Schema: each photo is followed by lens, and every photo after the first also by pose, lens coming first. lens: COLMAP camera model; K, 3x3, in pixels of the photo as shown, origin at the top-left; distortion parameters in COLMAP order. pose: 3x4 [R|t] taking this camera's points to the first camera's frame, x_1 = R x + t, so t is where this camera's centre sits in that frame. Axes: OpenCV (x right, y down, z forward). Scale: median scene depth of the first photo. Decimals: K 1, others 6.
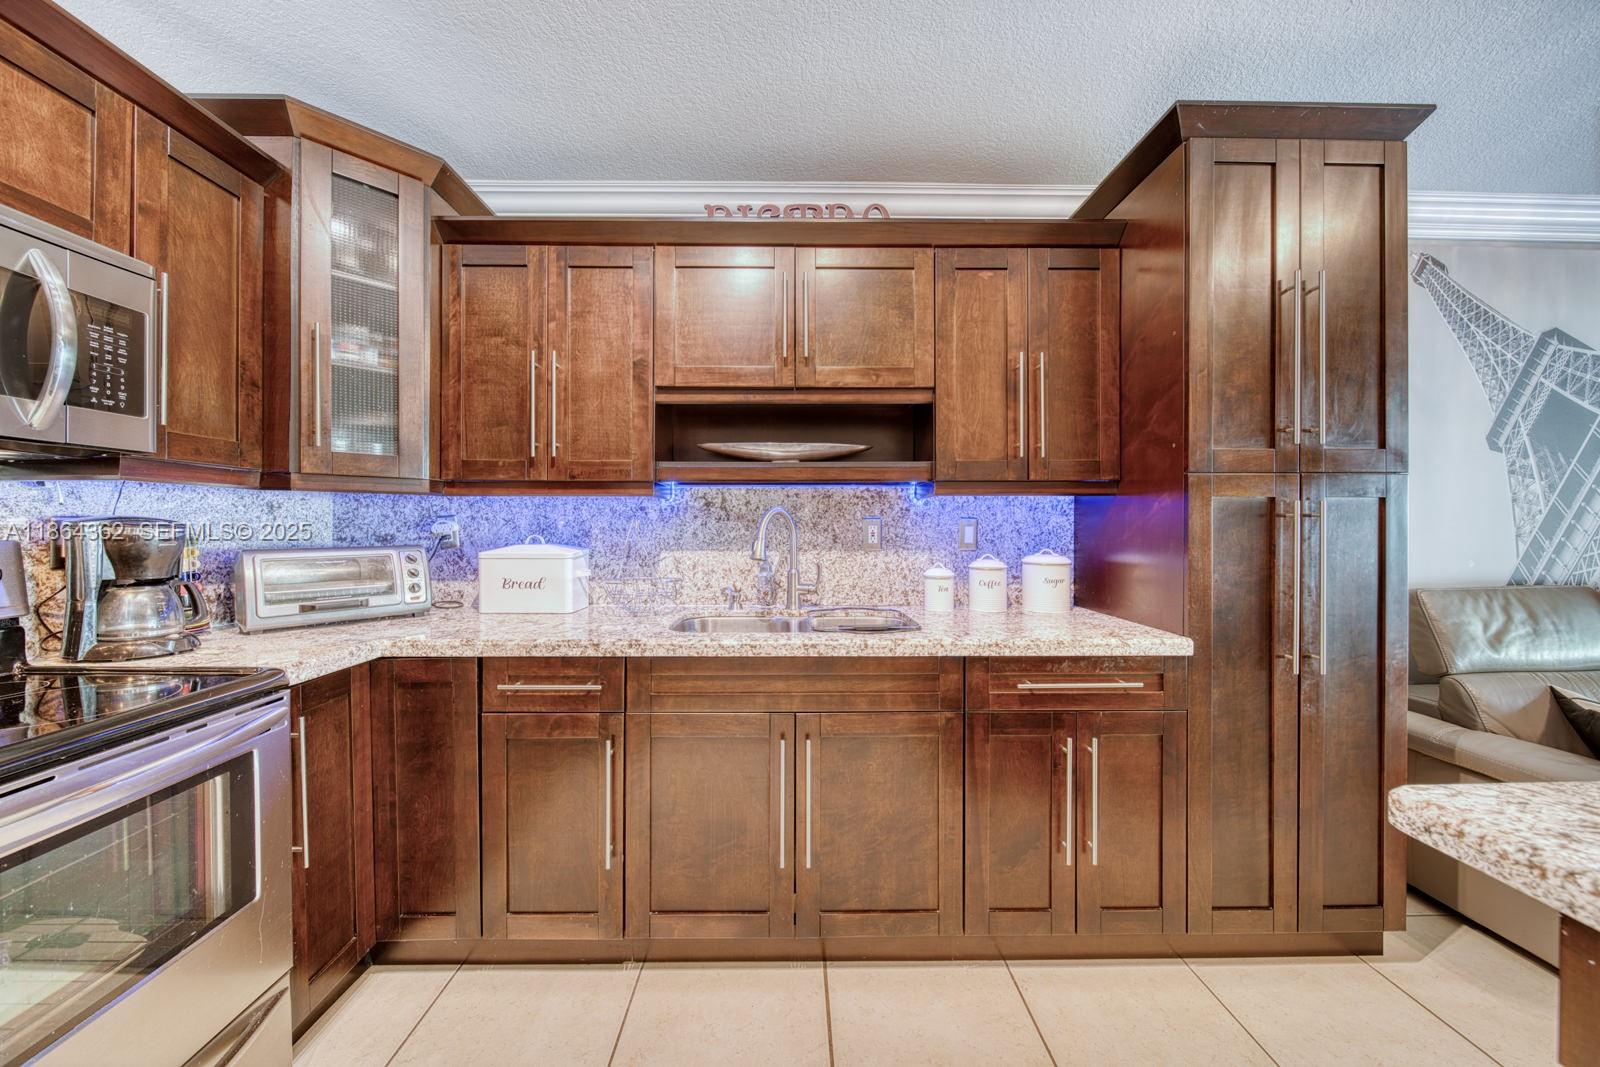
lens RADIAL K [[559.3, 0, 786.4], [0, 559.3, 527.1], [0, 0, 1]] dist [-0.006193, -0.000787]
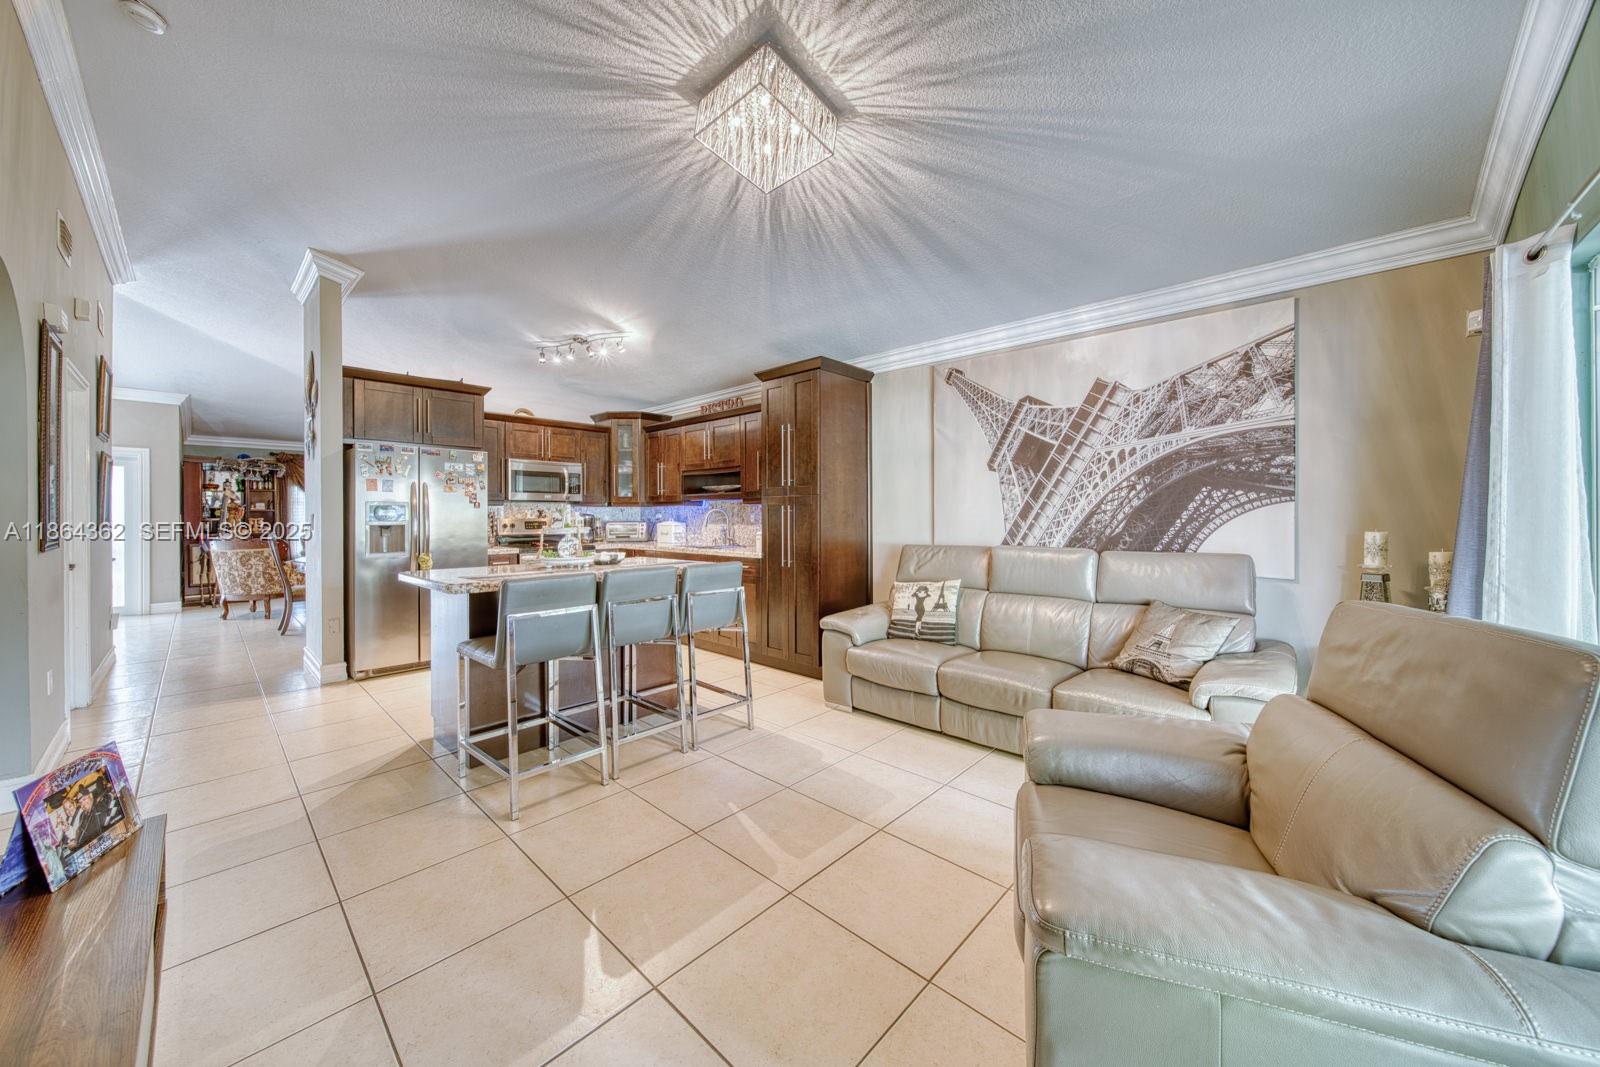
lens RADIAL K [[559.3, 0, 785.9], [0, 559.3, 517.2], [0, 0, 1]] dist [-0.006193, -0.000787]
pose [[0.716042, -0.000526, -0.698057, 2.436555], [0.003096, 0.999992, 0.002422, 0.003562], [0.698051, -0.003895, 0.716038, -0.876265]]
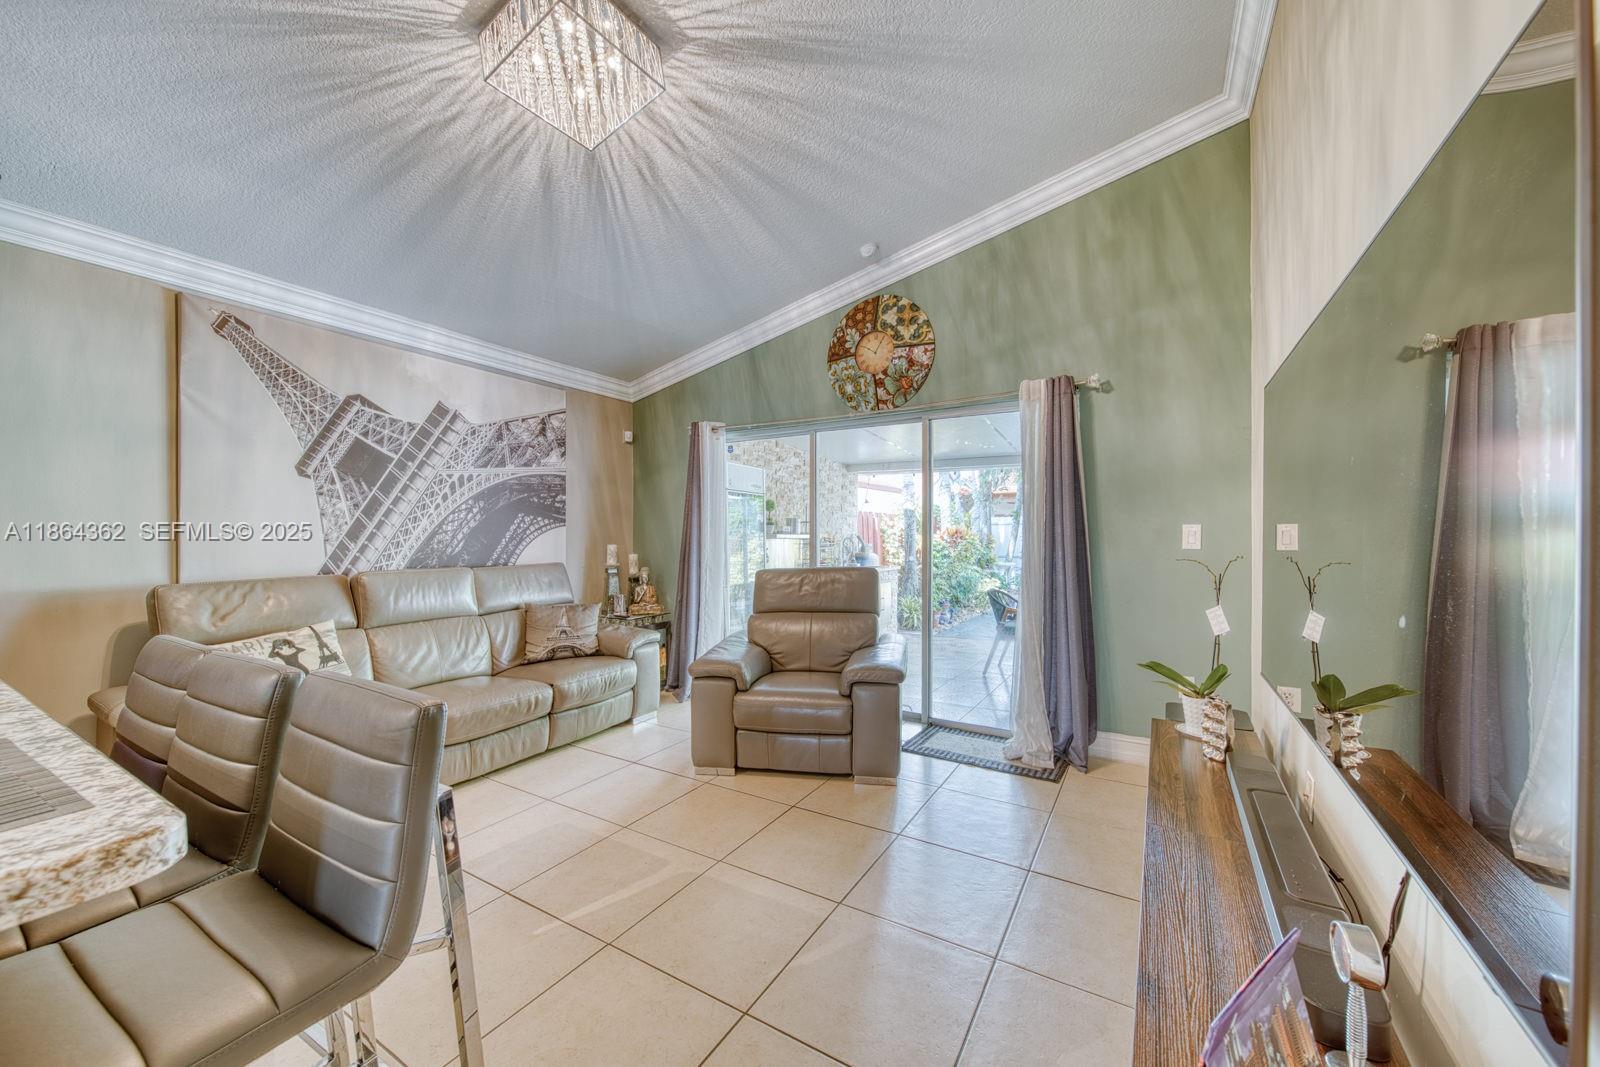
lens RADIAL K [[578.1, 0, 825.7], [0, 578.1, 533.7], [0, 0, 1]] dist [-0.003963, -0.000227]
pose [[0.492797, -0.000878, 0.870144, 0.818138], [0.007159, 0.999970, -0.003045, 0.015418], [-0.870115, 0.007730, 0.492789, -0.934551]]
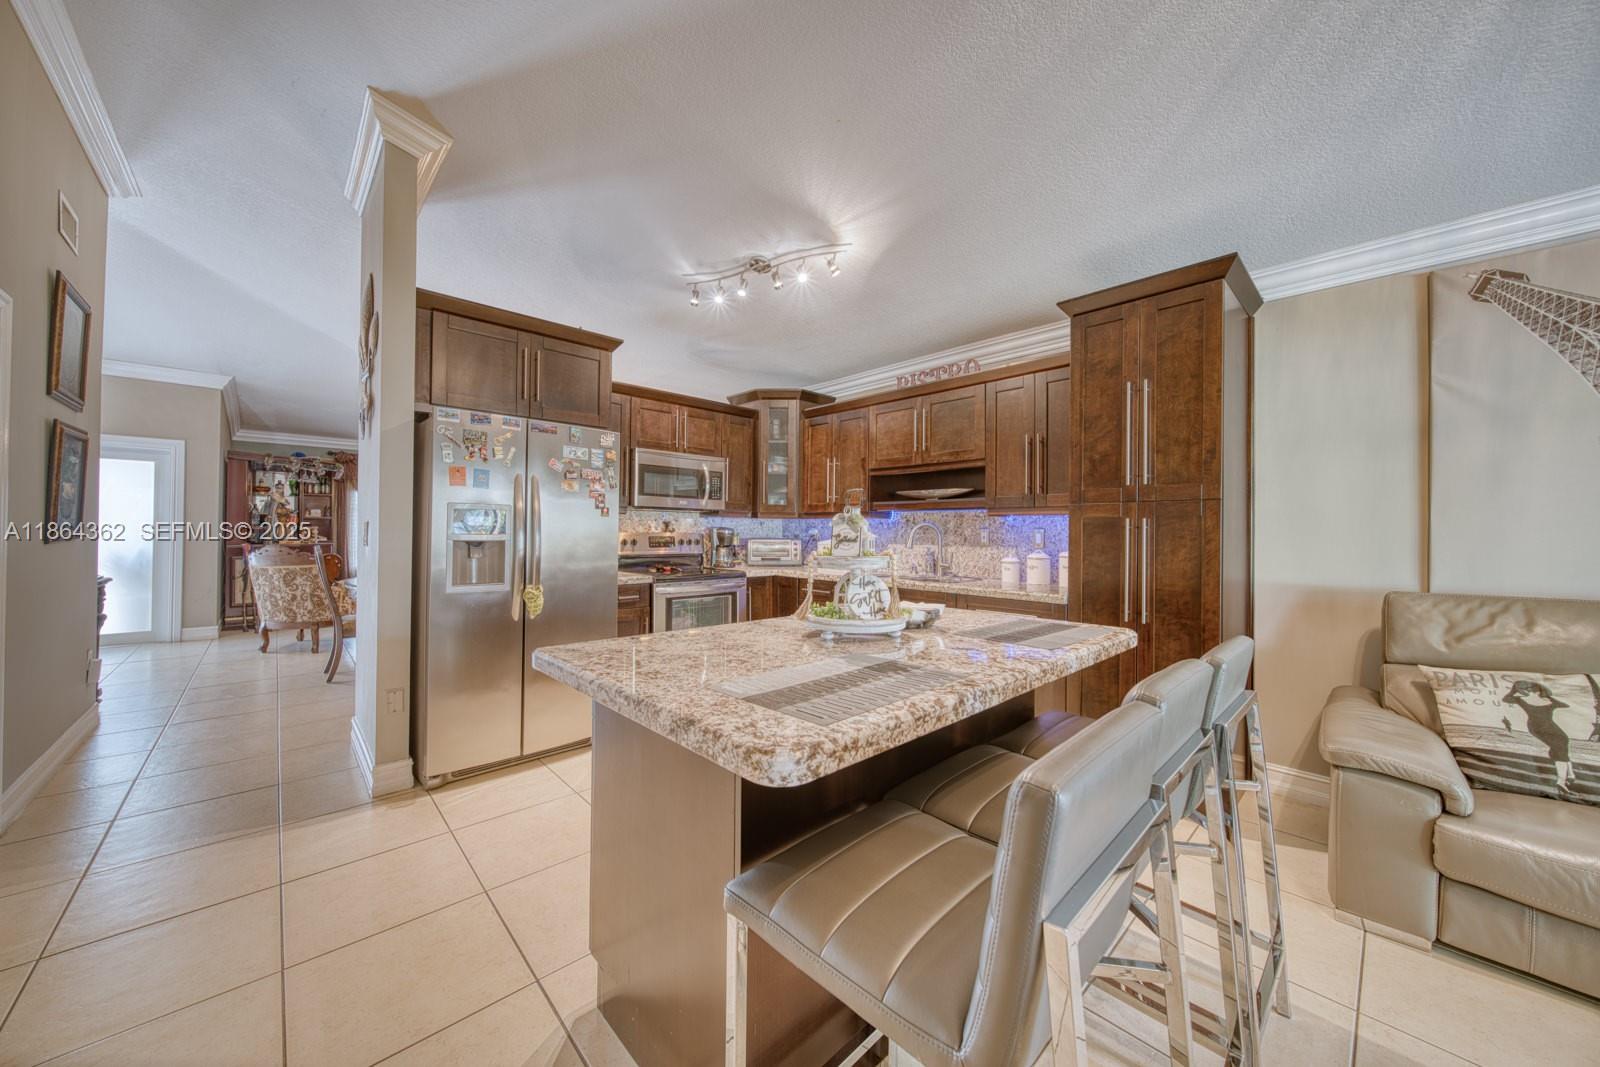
lens RADIAL K [[559.3, 0, 791.5], [0, 559.3, 528.3], [0, 0, 1]] dist [-0.006193, -0.000787]
pose [[0.670730, 0.003865, -0.741691, 1.233925], [-0.012003, 0.999912, -0.005643, 0.002728], [0.741604, 0.012687, 0.670718, -0.744378]]
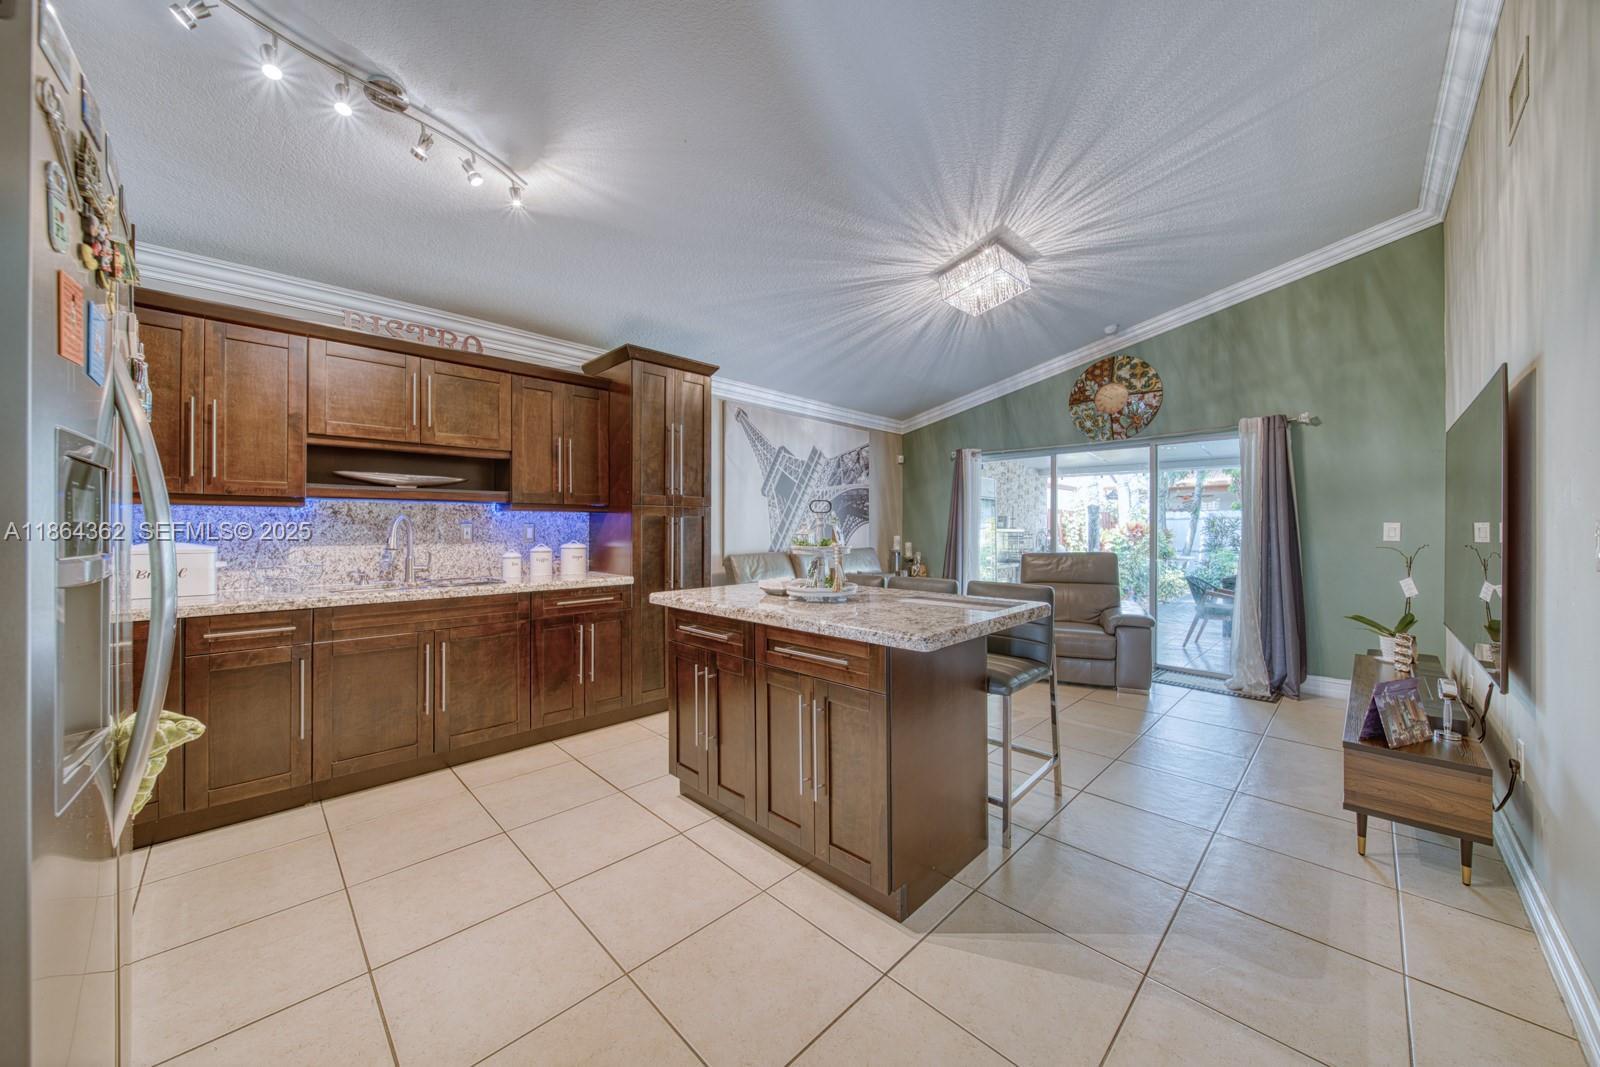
lens RADIAL K [[559.3, 0, 796.1], [0, 559.3, 525.5], [0, 0, 1]] dist [-0.006193, -0.000787]
pose [[0.711015, 0.002065, 0.703174, -0.351408], [0.003888, 0.999969, -0.006868, 0.006308], [-0.703166, 0.007617, 0.710984, -0.937637]]
